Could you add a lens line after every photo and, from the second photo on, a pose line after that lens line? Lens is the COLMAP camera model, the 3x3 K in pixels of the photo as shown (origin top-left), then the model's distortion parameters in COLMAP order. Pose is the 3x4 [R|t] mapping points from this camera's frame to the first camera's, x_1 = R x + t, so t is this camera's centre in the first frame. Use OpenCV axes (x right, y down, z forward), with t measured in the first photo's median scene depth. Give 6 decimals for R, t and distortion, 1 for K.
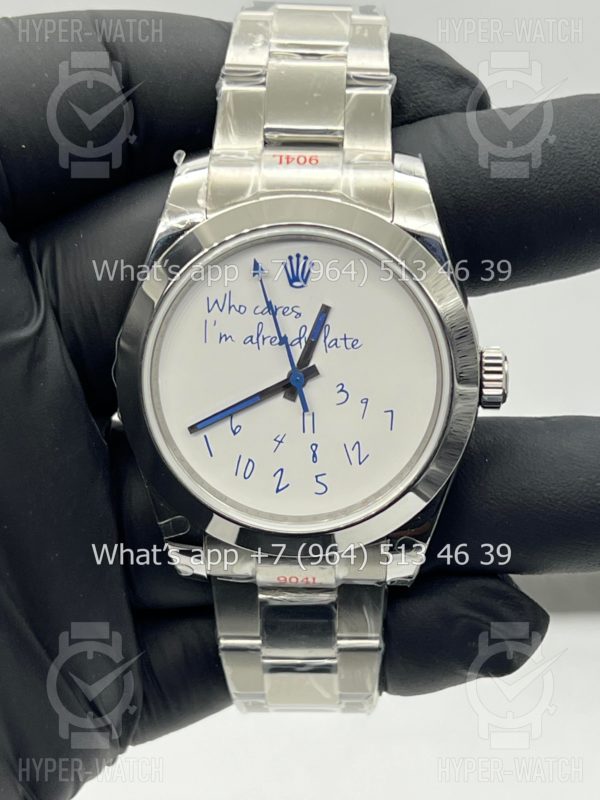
lens RADIAL K [[1845.8, 0, 316.2], [0, 1845.8, 390.3], [0, 0, 1]] dist [0.290147, 0.000000]
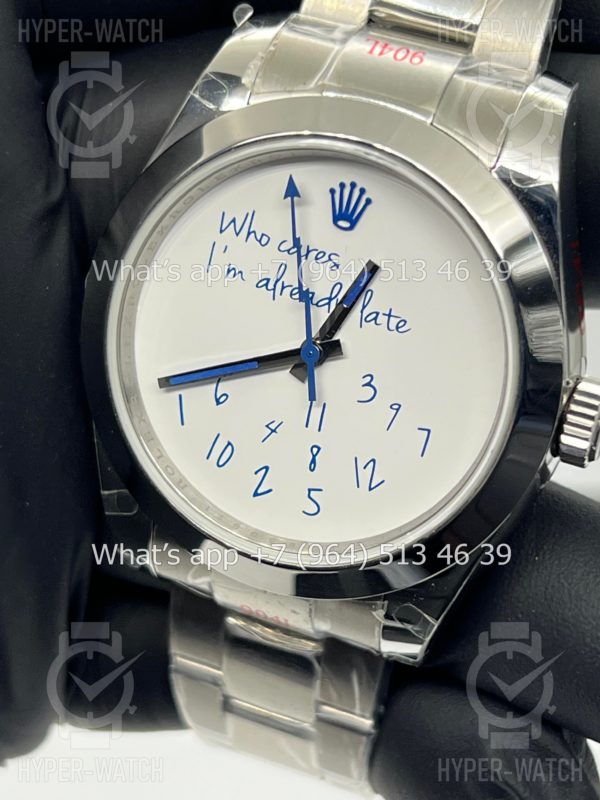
lens RADIAL K [[1845.8, 0, 300.8], [0, 1845.8, 404.9], [0, 0, 1]] dist [0.290147, 0.000000]
pose [[0.938108, 0.261506, -0.227086, 0.153149], [-0.247695, 0.964847, 0.087844, -0.048332], [0.242075, -0.026159, 0.969905, 0.300449]]
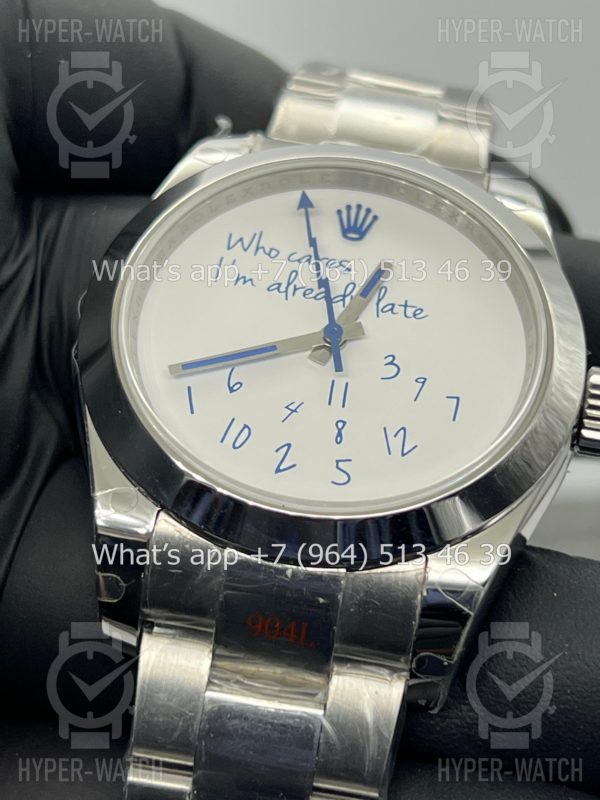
lens RADIAL K [[1845.8, 0, 296.4], [0, 1845.8, 405.2], [0, 0, 1]] dist [0.290147, 0.000000]
pose [[0.984066, 0.174658, -0.033289, 0.004361], [-0.155688, 0.756004, -0.635782, 0.470835], [-0.085878, 0.630835, 0.771150, 0.462396]]
